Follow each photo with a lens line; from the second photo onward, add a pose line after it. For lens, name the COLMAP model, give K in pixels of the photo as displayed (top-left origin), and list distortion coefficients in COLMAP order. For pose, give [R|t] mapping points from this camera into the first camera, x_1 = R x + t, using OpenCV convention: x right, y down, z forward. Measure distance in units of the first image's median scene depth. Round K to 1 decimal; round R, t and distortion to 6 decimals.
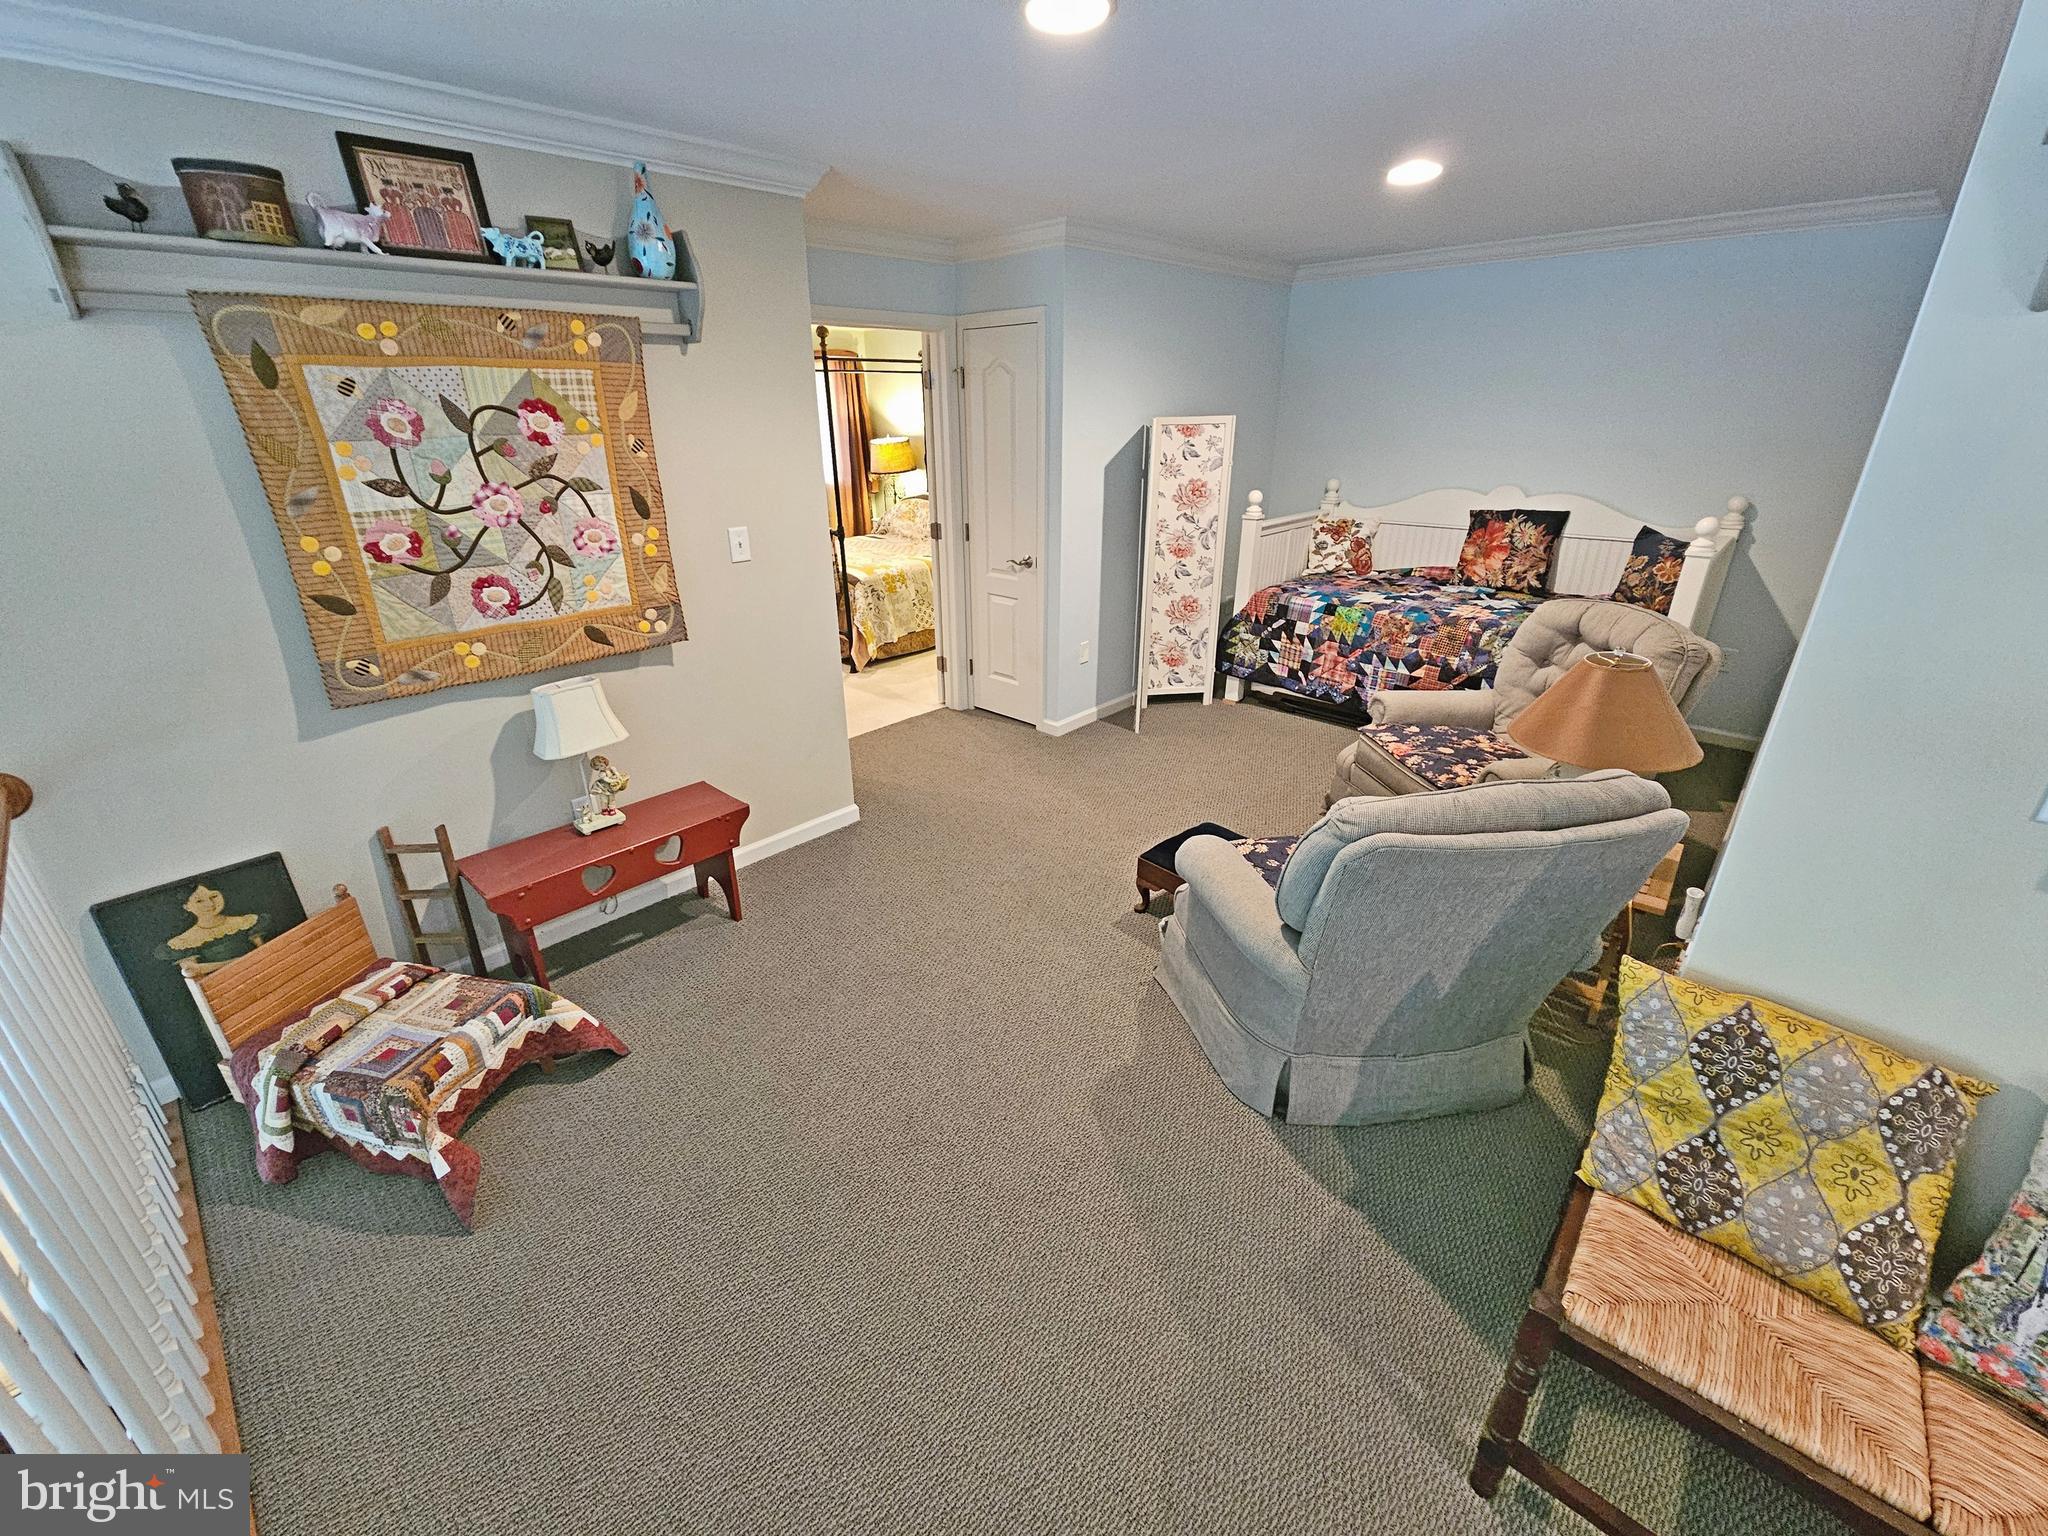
lens RADIAL K [[848.6, 0, 1001.8], [0, 848.6, 764.4], [0, 0, 1]] dist [0.000413, 0.000395]
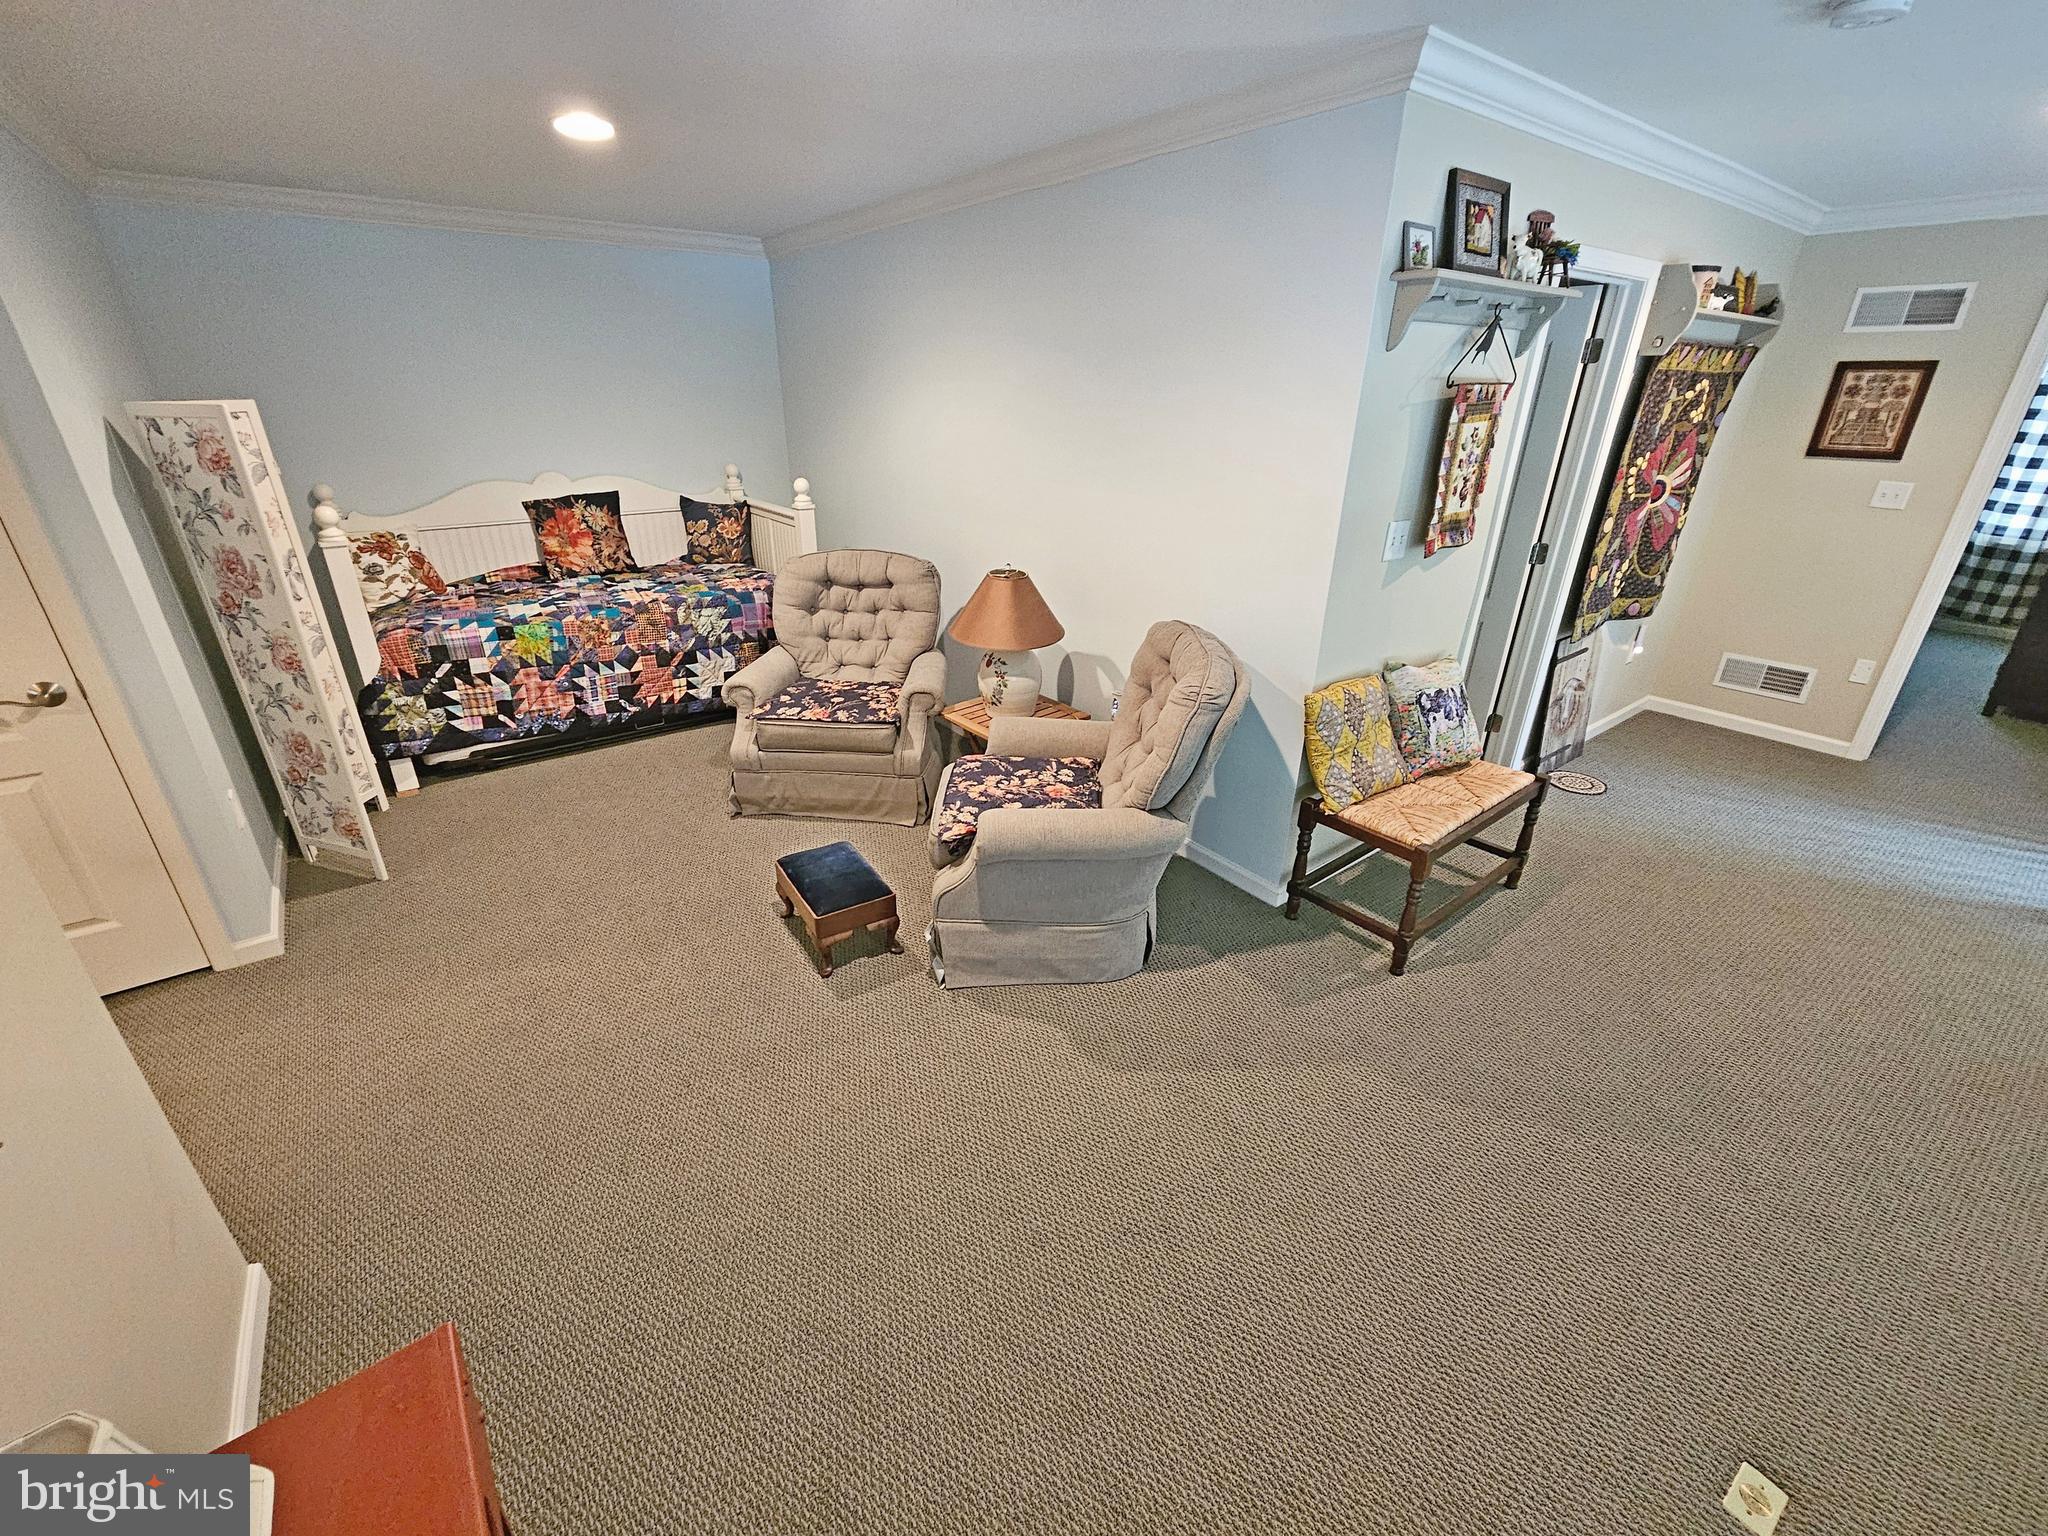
lens RADIAL K [[848.6, 0, 1001.8], [0, 848.6, 764.4], [0, 0, 1]] dist [0.000413, 0.000395]
pose [[0.159746, -0.389612, 0.907019, -0.338813], [0.376611, 0.873377, 0.308831, -0.142095], [-0.912494, 0.292259, 0.286251, 0.348395]]
